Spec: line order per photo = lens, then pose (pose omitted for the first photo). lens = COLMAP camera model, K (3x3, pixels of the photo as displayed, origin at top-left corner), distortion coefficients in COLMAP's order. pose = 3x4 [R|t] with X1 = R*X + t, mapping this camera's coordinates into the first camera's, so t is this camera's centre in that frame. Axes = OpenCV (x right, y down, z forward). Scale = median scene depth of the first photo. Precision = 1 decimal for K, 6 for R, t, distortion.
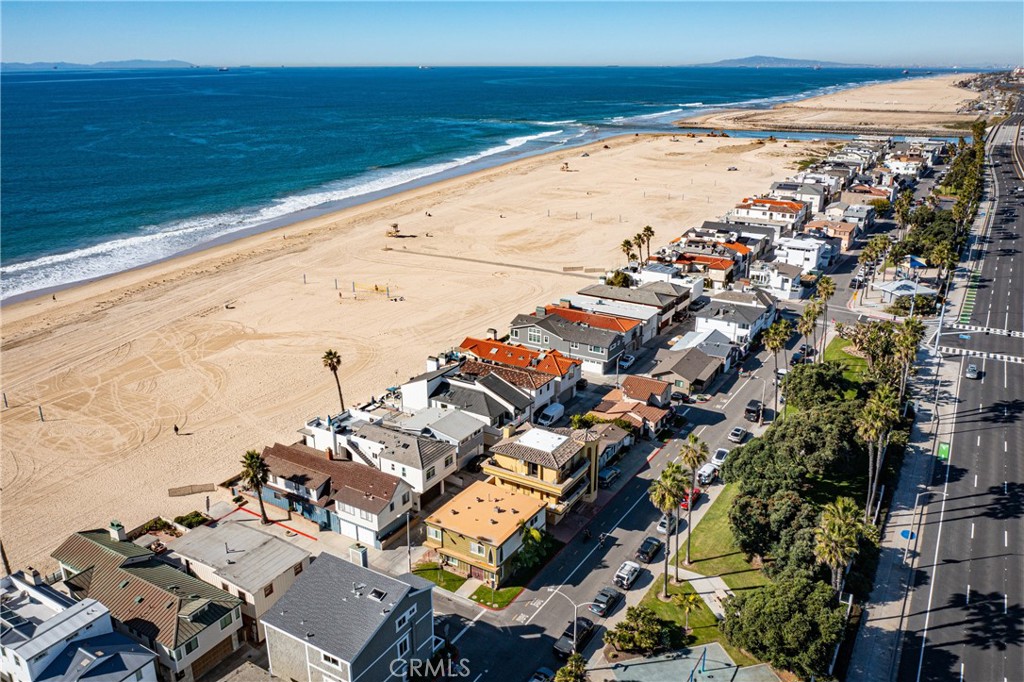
lens RADIAL K [[809.3, 0, 511.9], [0, 809.3, 341.7], [0, 0, 1]] dist [-0.036806, -0.001045]
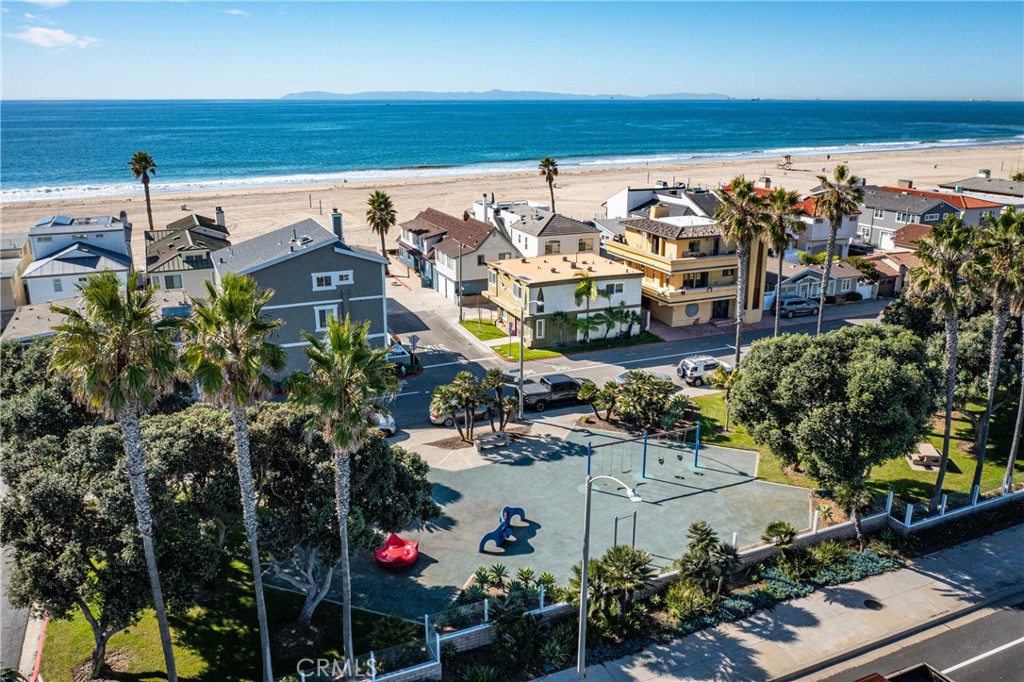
lens RADIAL K [[809.3, 0, 512.1], [0, 809.3, 339.4], [0, 0, 1]] dist [-0.036806, -0.001045]
pose [[0.814533, 0.169051, -0.554940, 0.344508], [-0.193788, 0.980938, 0.014383, 0.256272], [0.546793, 0.095825, 0.831766, 0.311795]]
